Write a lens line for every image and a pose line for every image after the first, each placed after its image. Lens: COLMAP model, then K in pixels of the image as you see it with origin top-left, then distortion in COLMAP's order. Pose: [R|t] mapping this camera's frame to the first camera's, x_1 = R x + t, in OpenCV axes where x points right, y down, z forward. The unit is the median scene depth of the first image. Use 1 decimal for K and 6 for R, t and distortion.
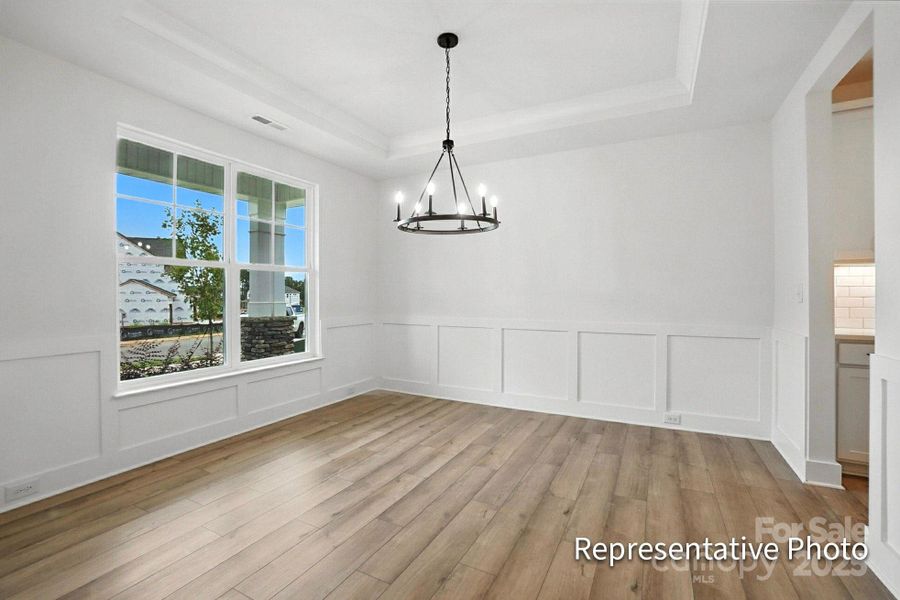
lens RADIAL K [[393.9, 0, 447.0], [0, 393.9, 298.3], [0, 0, 1]] dist [-0.001754, 0.000526]
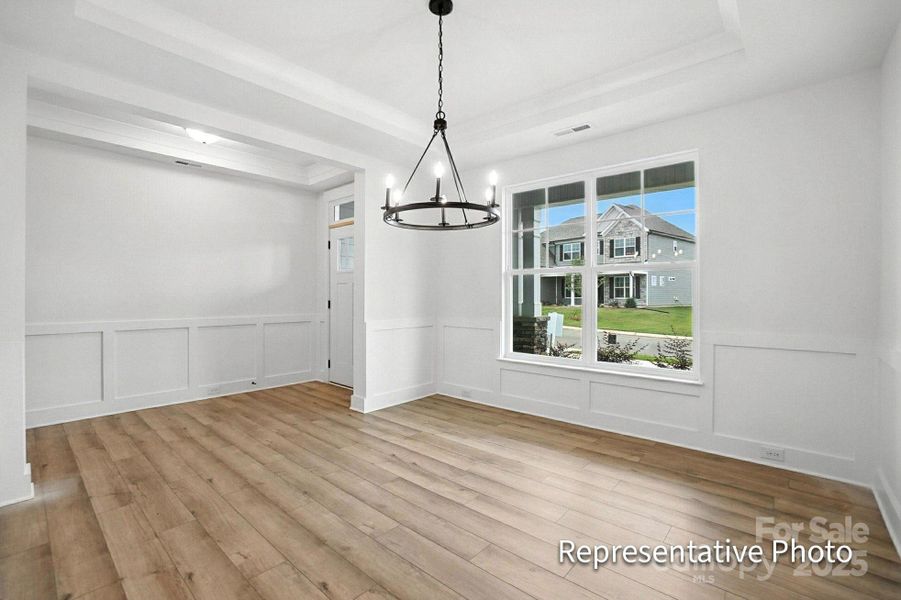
lens RADIAL K [[394.3, 0, 447.0], [0, 394.3, 303.1], [0, 0, 1]] dist [-0.001754, 0.000526]
pose [[-0.234143, 0.006452, -0.972181, 0.800633], [0.002675, 0.999978, 0.005992, -0.005206], [0.972198, -0.001197, -0.234155, 1.145116]]
